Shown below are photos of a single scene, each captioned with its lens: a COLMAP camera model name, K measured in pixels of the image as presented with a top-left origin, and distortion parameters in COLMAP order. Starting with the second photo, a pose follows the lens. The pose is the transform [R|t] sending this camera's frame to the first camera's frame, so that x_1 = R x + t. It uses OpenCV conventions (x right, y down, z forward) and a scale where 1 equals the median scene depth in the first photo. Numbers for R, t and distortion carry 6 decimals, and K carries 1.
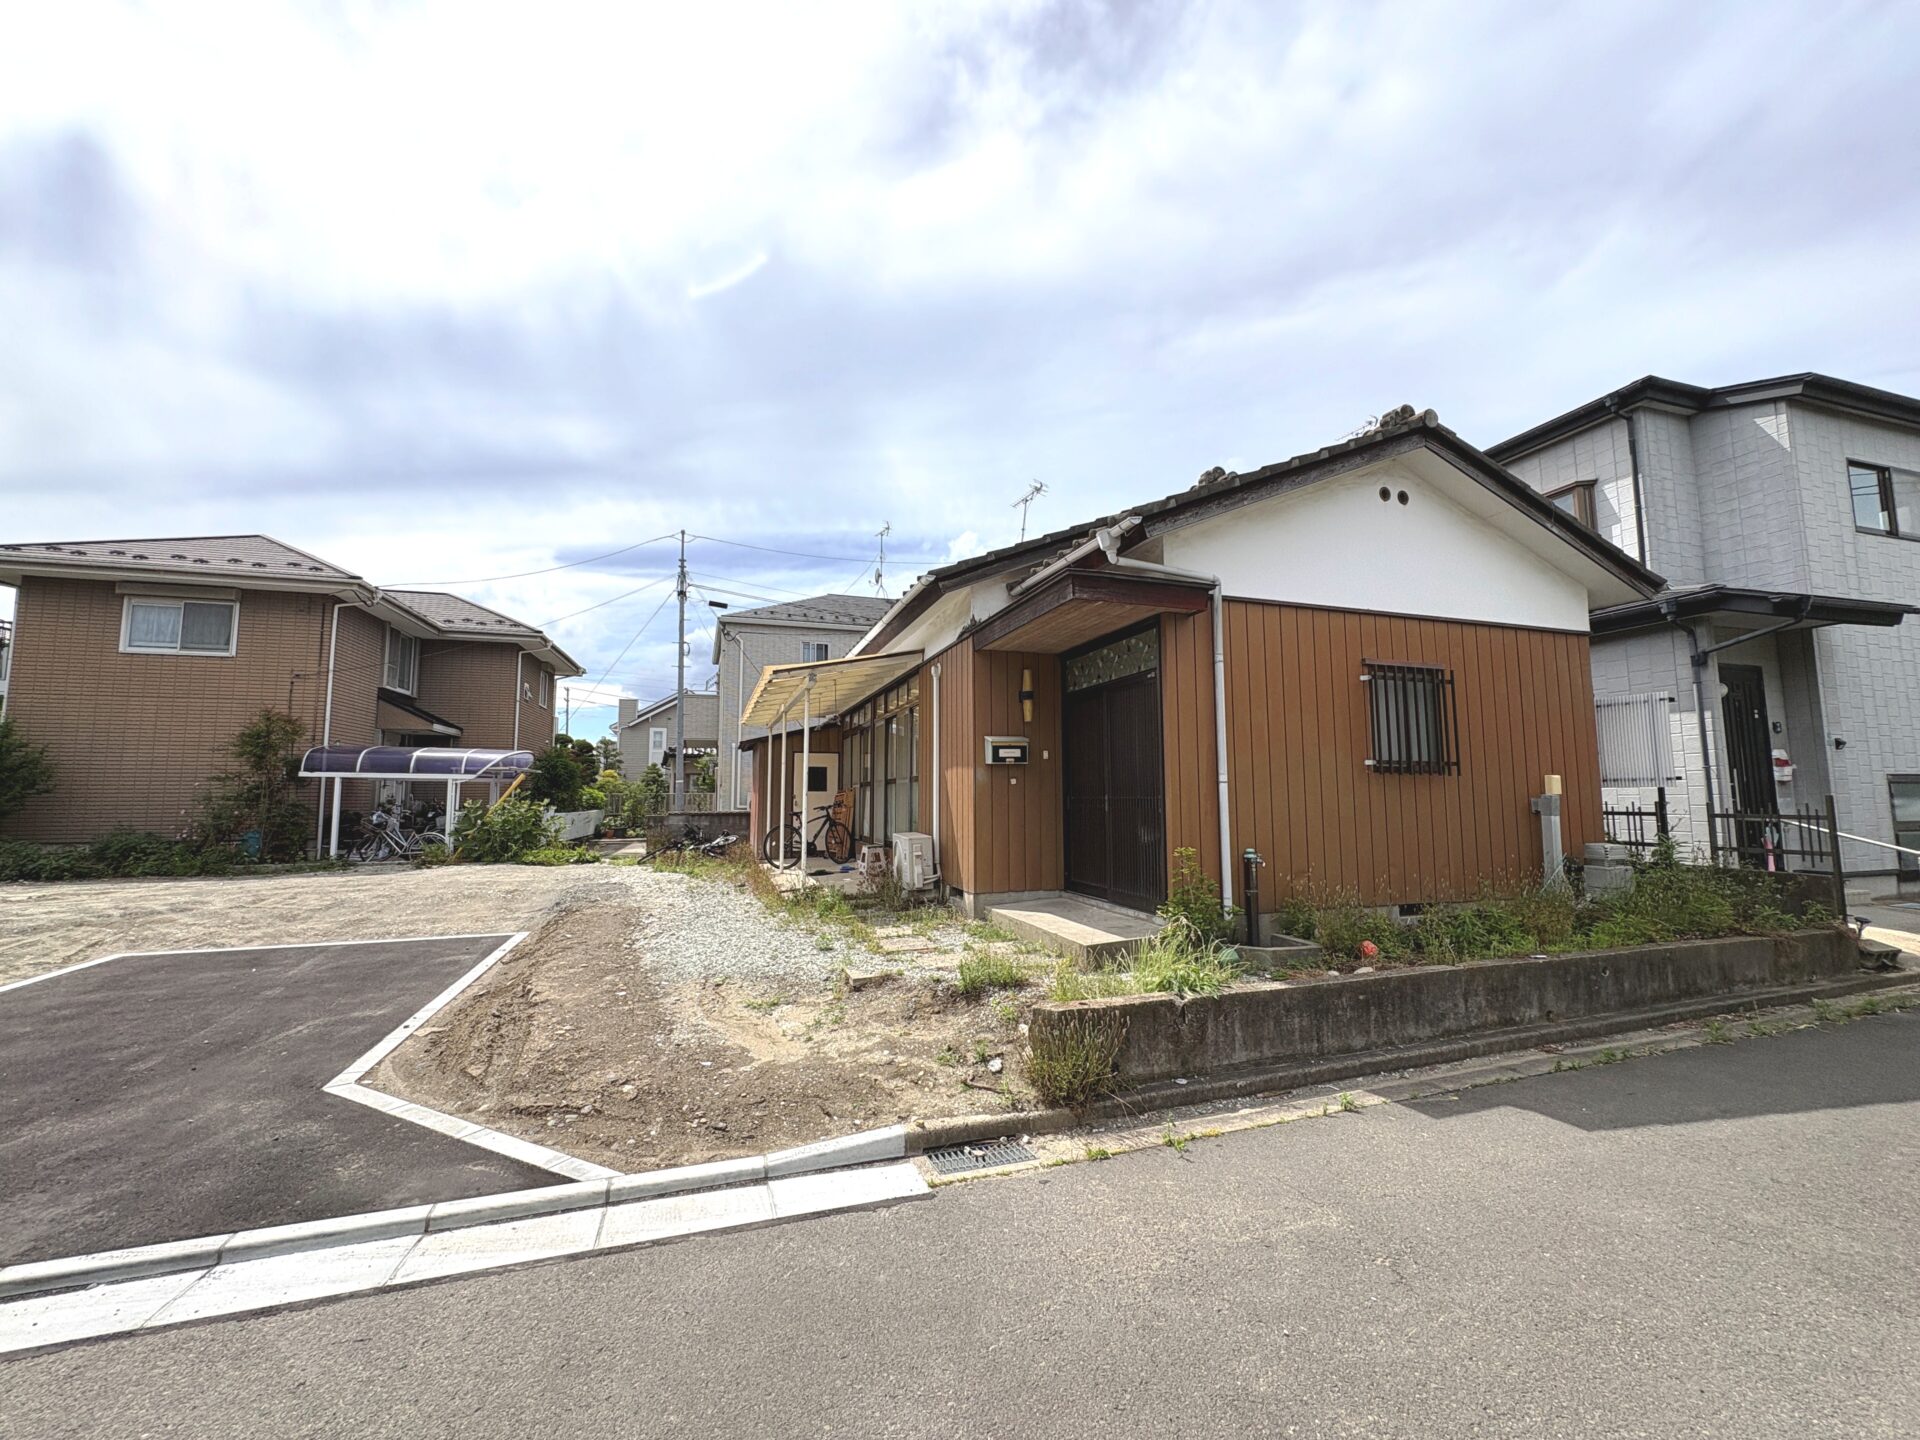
lens RADIAL K [[765.8, 0, 961.3], [0, 765.8, 722.0], [0, 0, 1]] dist [0.000096, 0.000366]
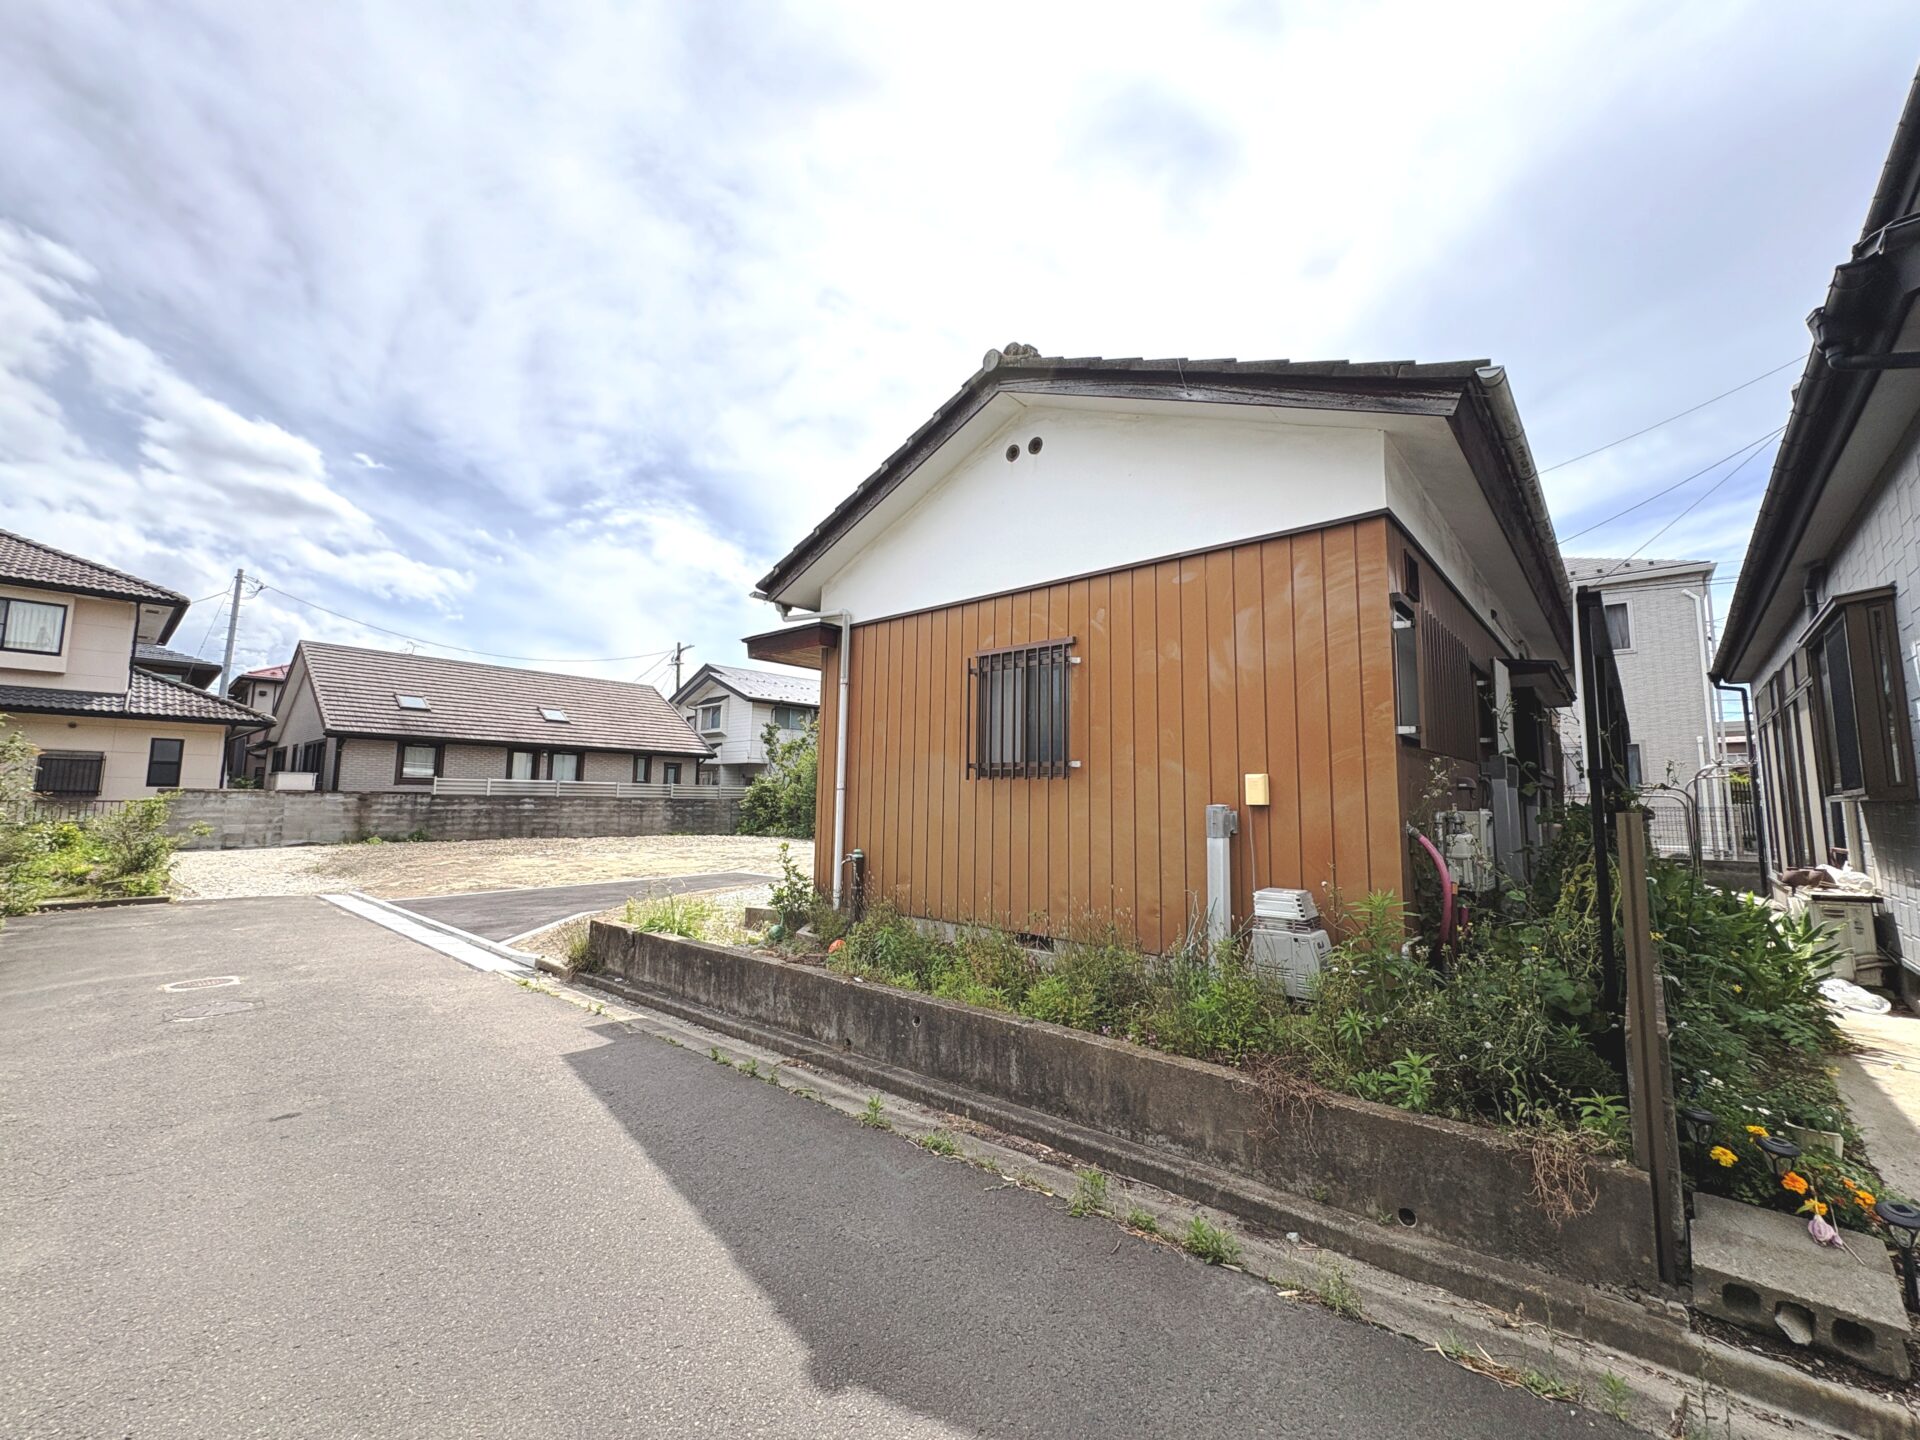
lens RADIAL K [[765.8, 0, 961.2], [0, 765.8, 720.7], [0, 0, 1]] dist [0.000096, 0.000366]
pose [[0.501716, -0.083504, -0.860992, 0.917029], [0.071018, 0.995946, -0.055209, 0.033905], [0.862112, -0.033447, 0.505613, 0.372200]]
